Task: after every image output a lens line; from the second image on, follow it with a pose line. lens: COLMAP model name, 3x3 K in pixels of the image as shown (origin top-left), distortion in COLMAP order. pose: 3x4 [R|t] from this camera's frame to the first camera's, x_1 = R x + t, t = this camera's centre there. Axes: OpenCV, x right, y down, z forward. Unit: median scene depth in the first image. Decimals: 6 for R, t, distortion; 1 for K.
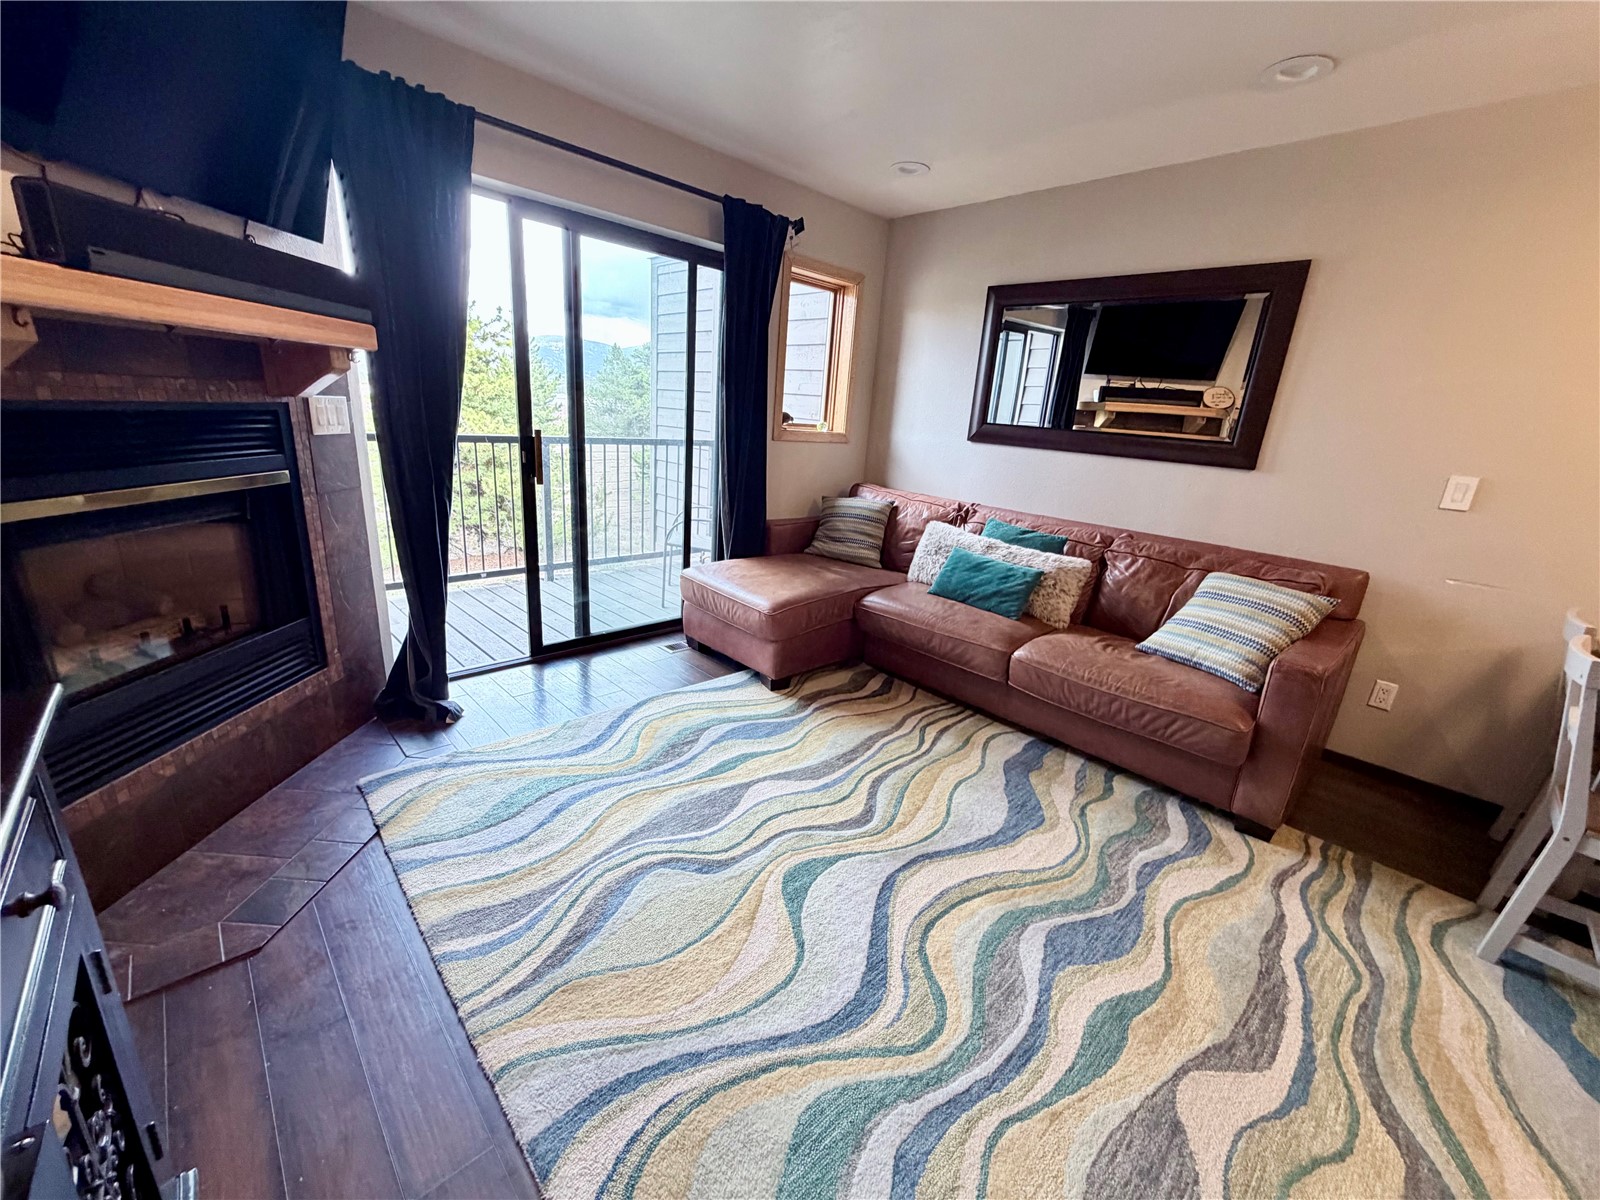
lens RADIAL K [[636.4, 0, 795.2], [0, 636.4, 600.0], [0, 0, 1]] dist [-0.001567, 0.000237]
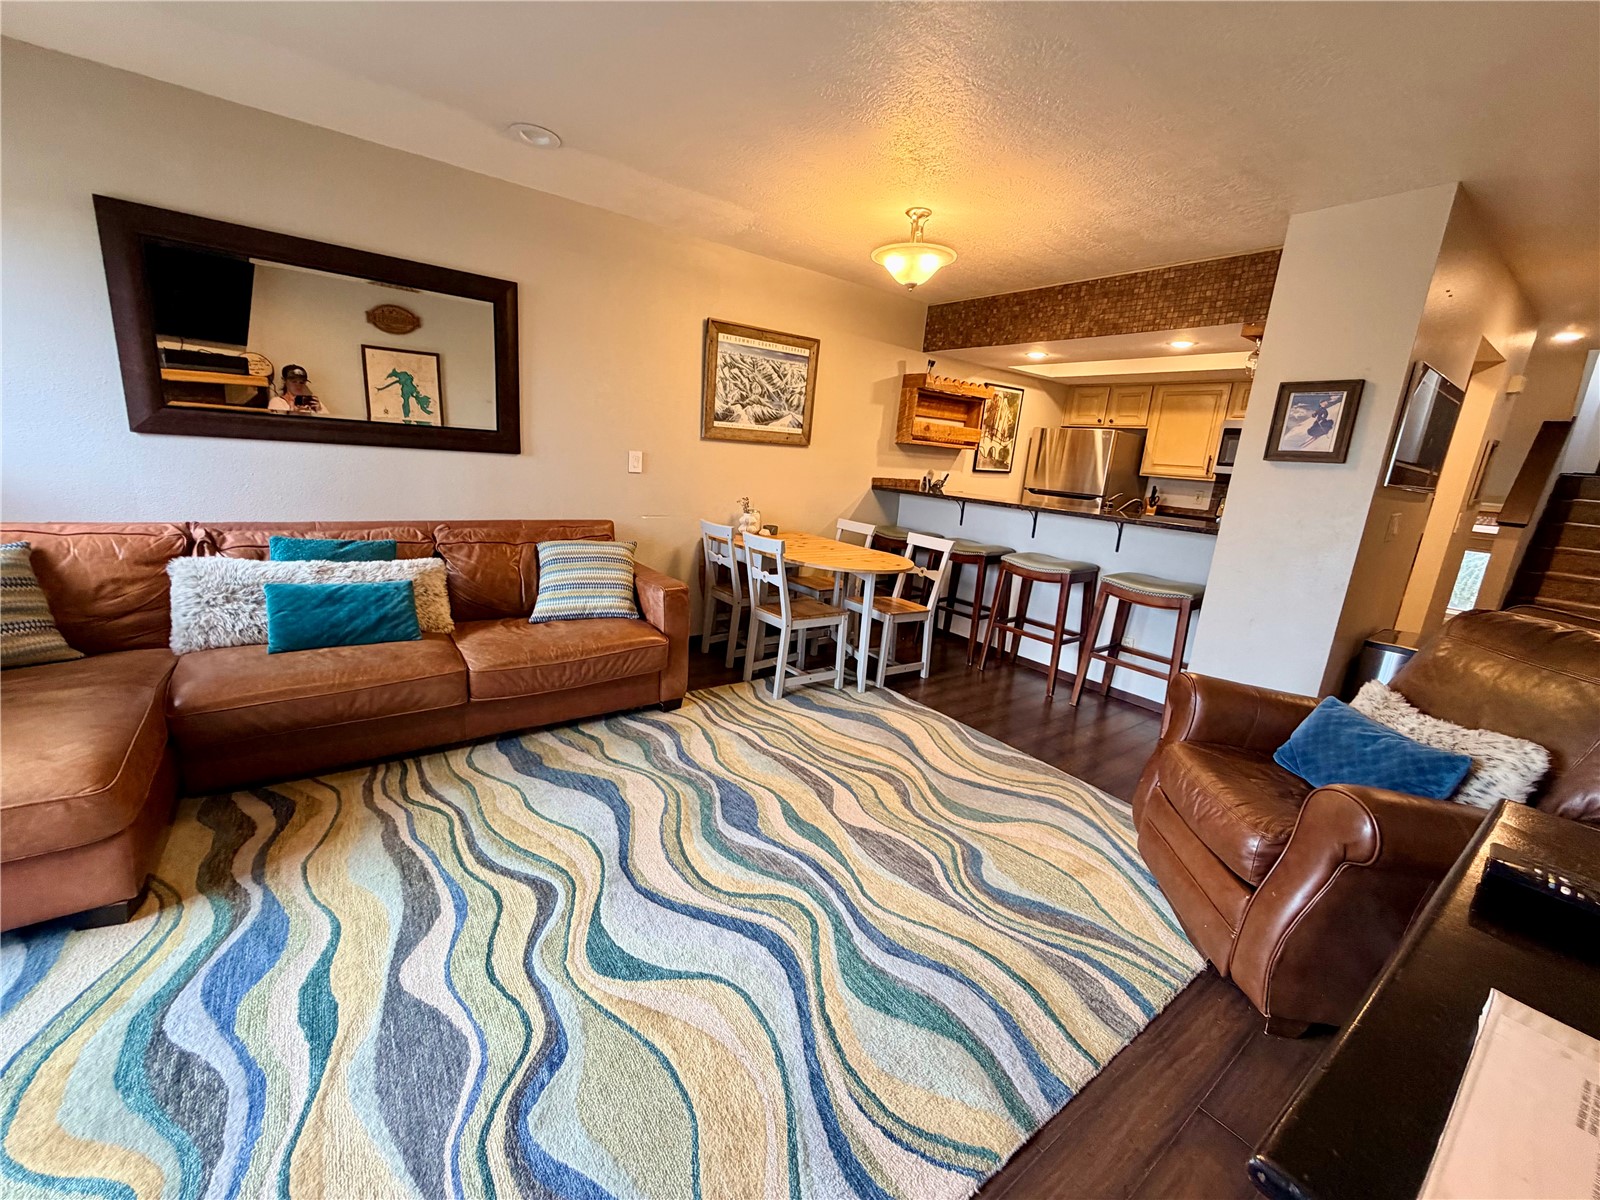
lens RADIAL K [[636.4, 0, 795.2], [0, 636.4, 600.0], [0, 0, 1]] dist [-0.001567, 0.000237]
pose [[0.125187, -0.287479, 0.949571, -0.552919], [0.224651, 0.940455, 0.255102, -0.172116], [-0.966365, 0.181386, 0.182315, 0.421096]]
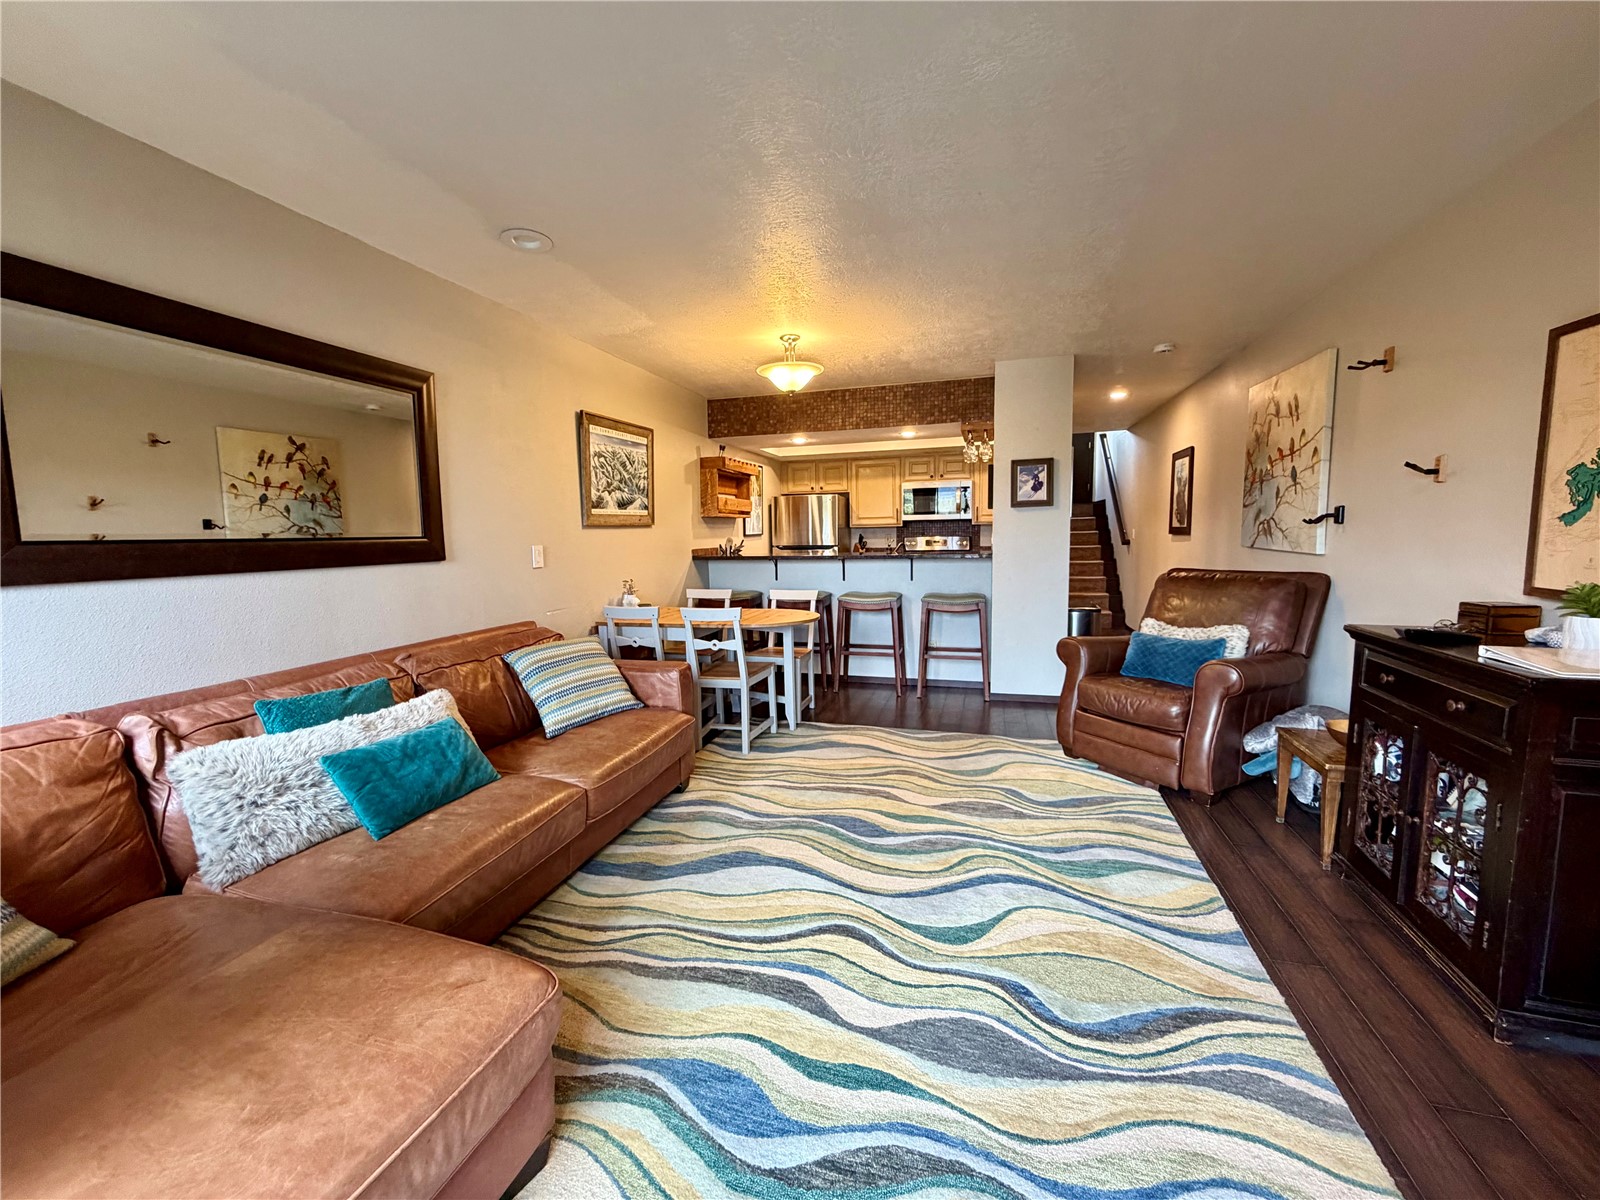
lens RADIAL K [[636.4, 0, 795.2], [0, 636.4, 600.0], [0, 0, 1]] dist [-0.001567, 0.000237]
pose [[-0.490623, -0.154631, 0.857542, -0.593955], [0.237936, 0.922955, 0.302556, -0.412972], [-0.838257, 0.352481, -0.416031, 1.246803]]
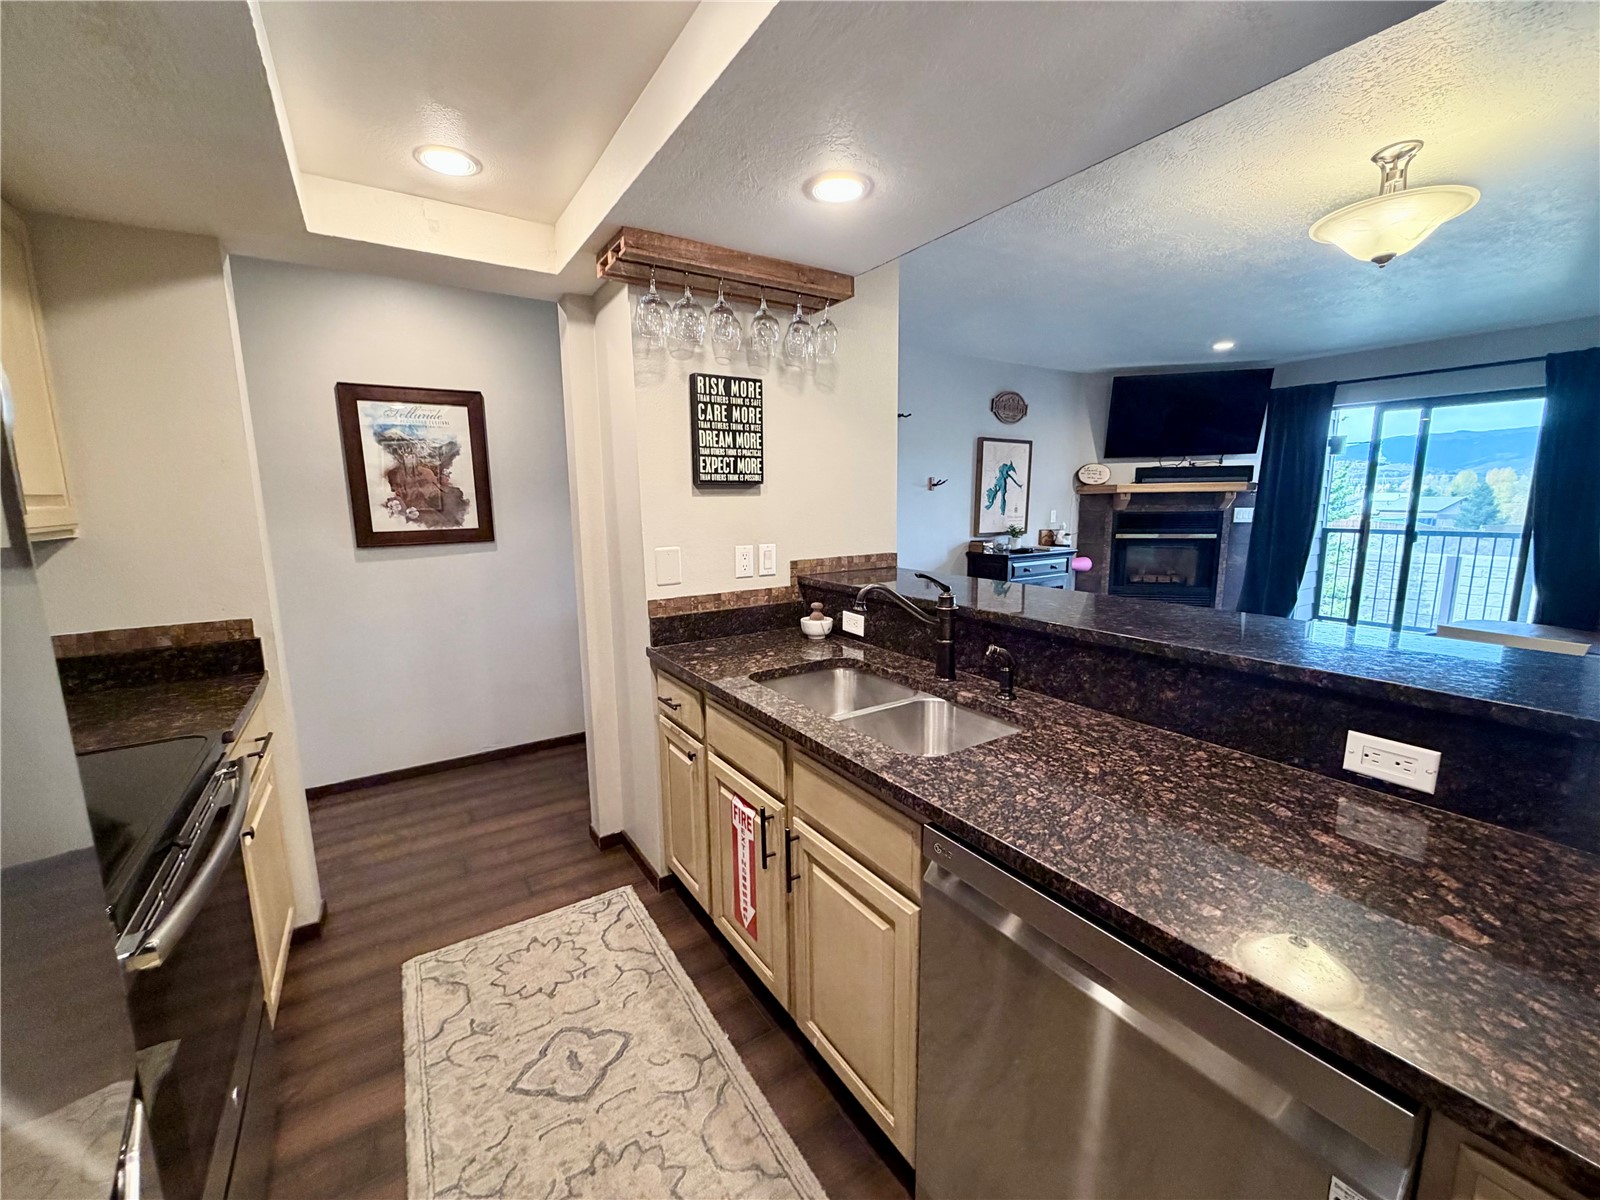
lens RADIAL K [[636.4, 0, 795.2], [0, 636.4, 600.0], [0, 0, 1]] dist [-0.001567, 0.000237]
pose [[-0.187632, 0.091089, -0.978007, 2.194750], [-0.283341, 0.948345, 0.142686, 0.189152], [0.940485, 0.303882, -0.152130, -0.231460]]
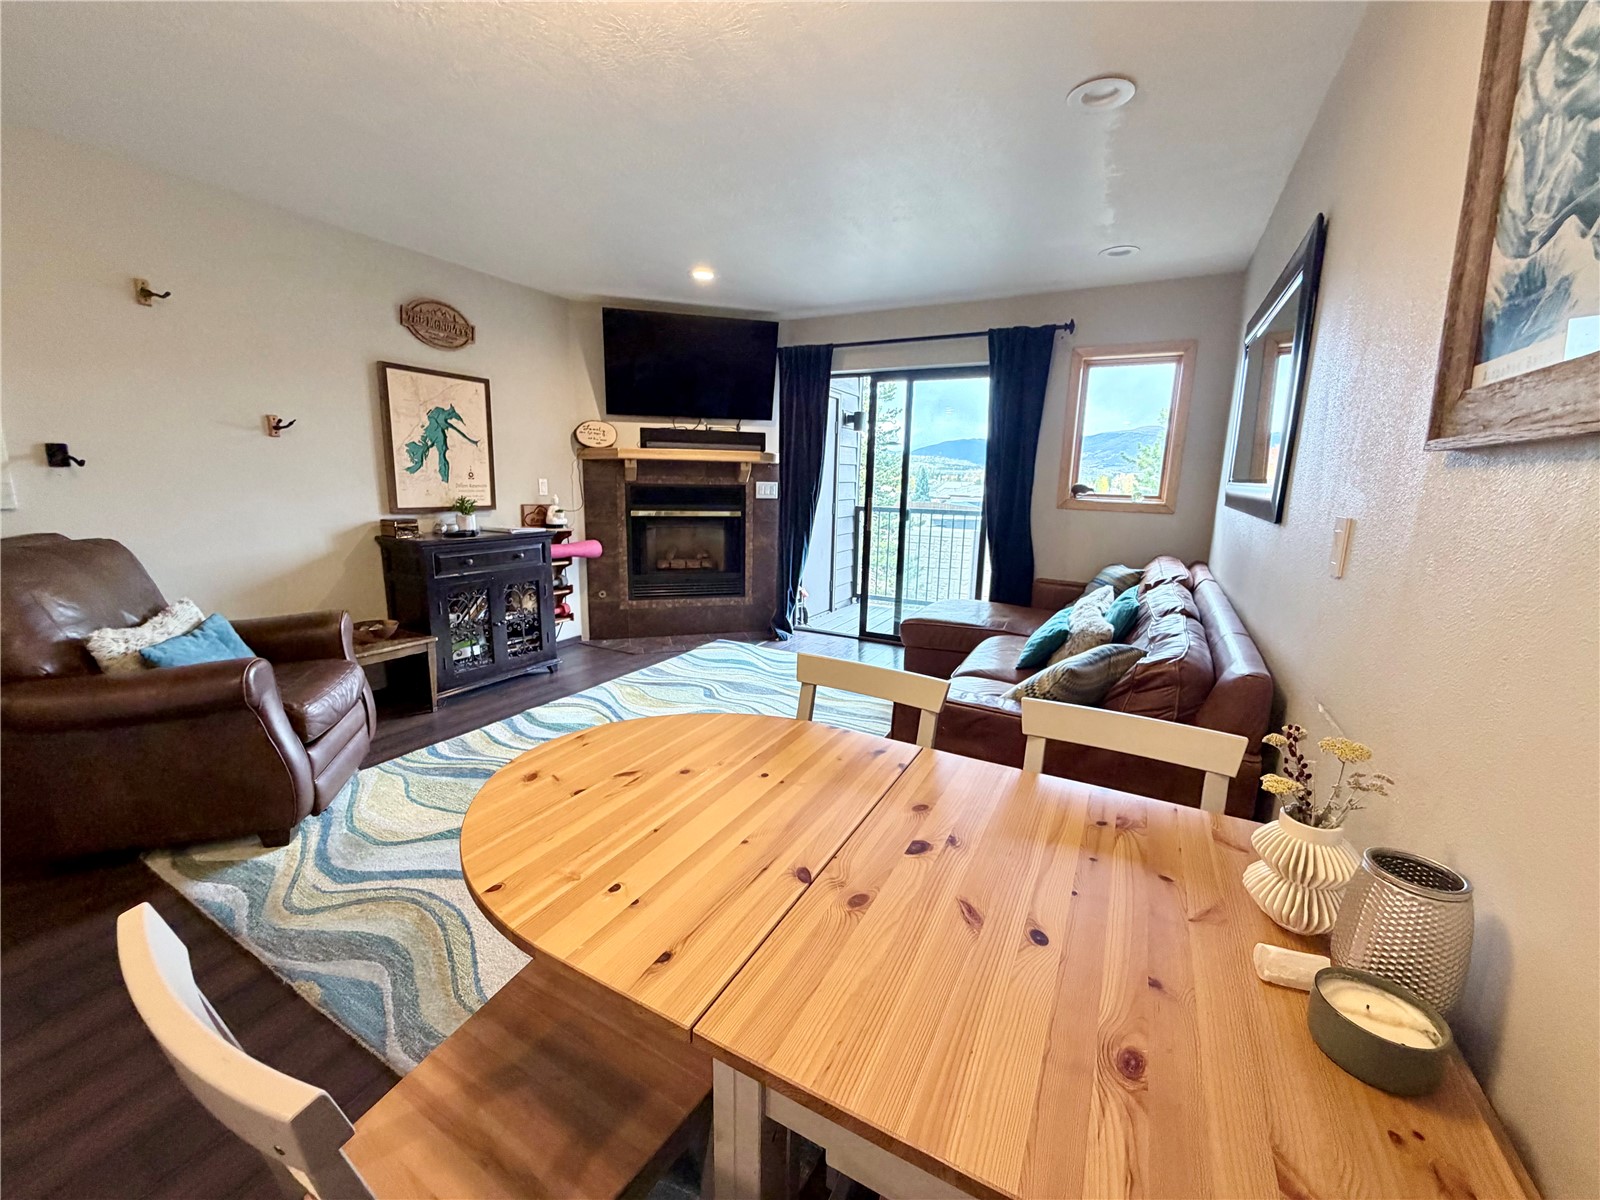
lens RADIAL K [[636.4, 0, 795.2], [0, 636.4, 600.0], [0, 0, 1]] dist [-0.001567, 0.000237]
pose [[0.305532, 0.120410, -0.944538, 1.543153], [-0.274545, 0.960984, 0.033699, -0.012716], [0.911743, 0.249022, 0.326669, 0.434736]]
